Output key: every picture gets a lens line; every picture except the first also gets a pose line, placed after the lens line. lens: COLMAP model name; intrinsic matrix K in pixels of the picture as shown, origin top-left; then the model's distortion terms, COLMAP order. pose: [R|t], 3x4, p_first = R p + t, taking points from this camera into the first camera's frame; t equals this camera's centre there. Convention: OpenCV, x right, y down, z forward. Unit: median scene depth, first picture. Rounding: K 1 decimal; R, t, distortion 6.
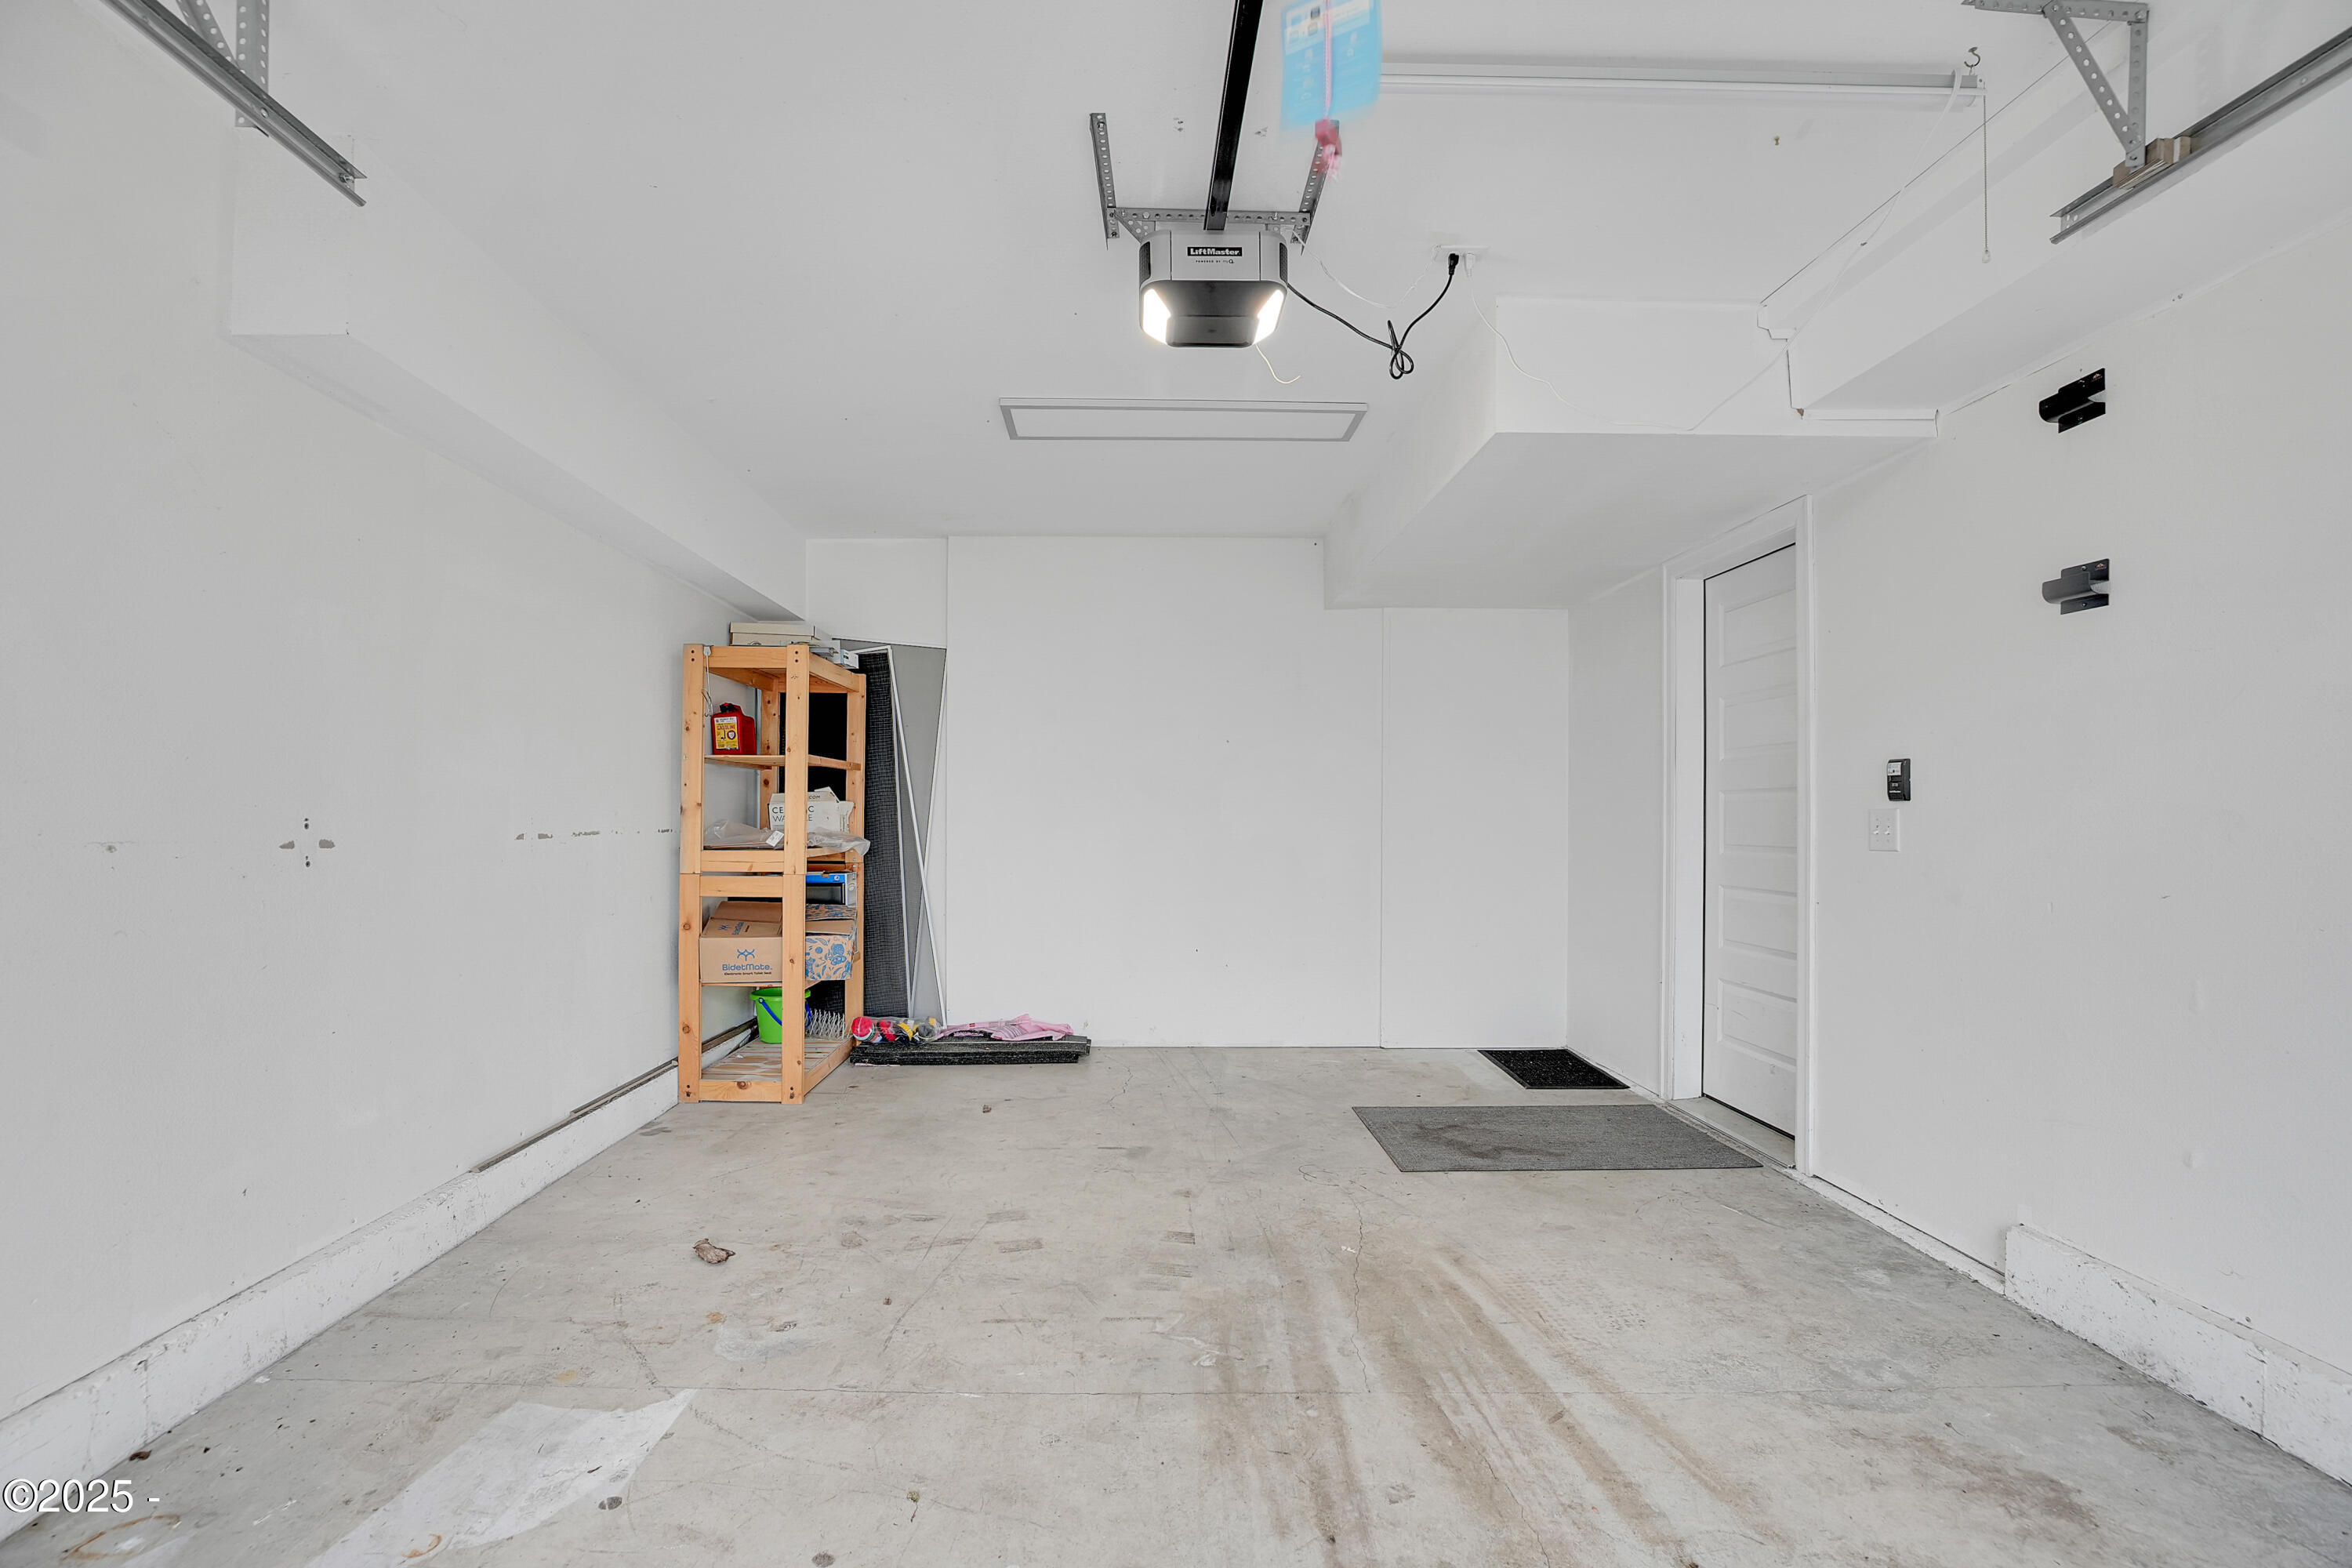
lens RADIAL K [[1083.6, 0, 1162.8], [0, 1083.6, 802.2], [0, 0, 1]] dist [-0.051801, 0.017735]
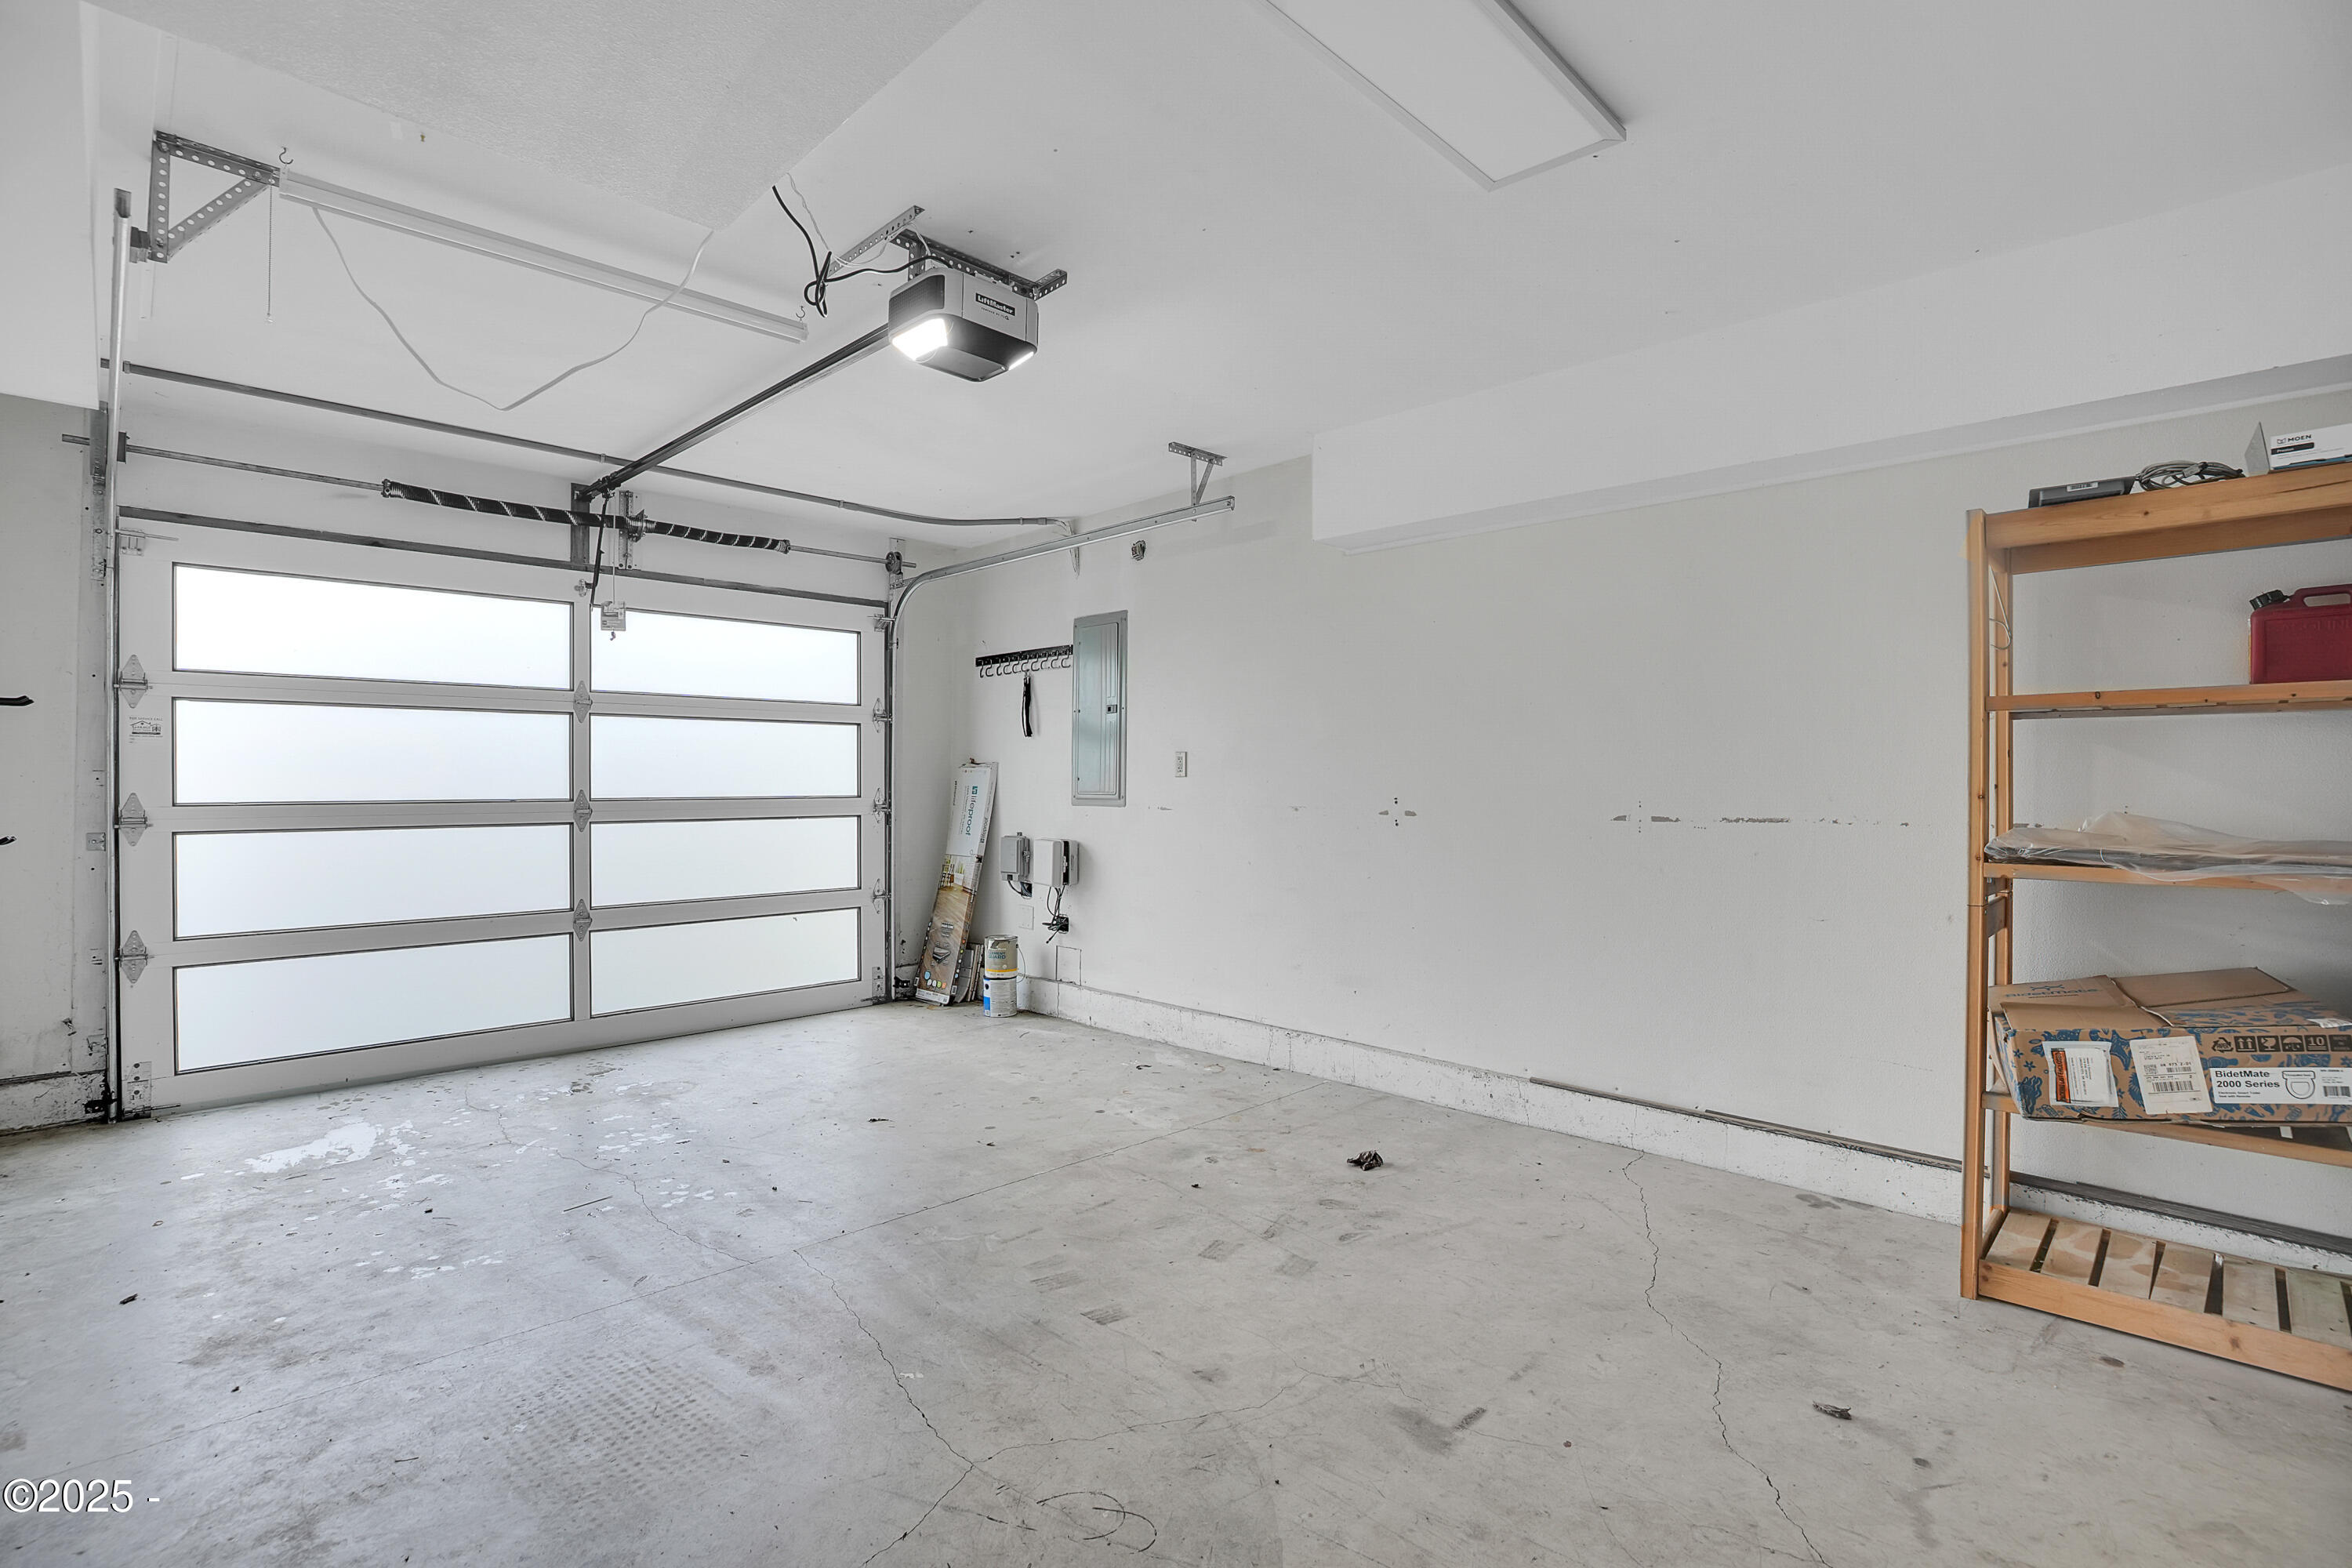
lens RADIAL K [[1083.6, 0, 1162.8], [0, 1083.6, 802.2], [0, 0, 1]] dist [-0.051801, 0.017735]
pose [[-0.727834, 0.002852, -0.685748, 0.565103], [0.001088, 0.999995, 0.003005, 0.013899], [0.685753, 0.001441, -0.727833, 1.689552]]
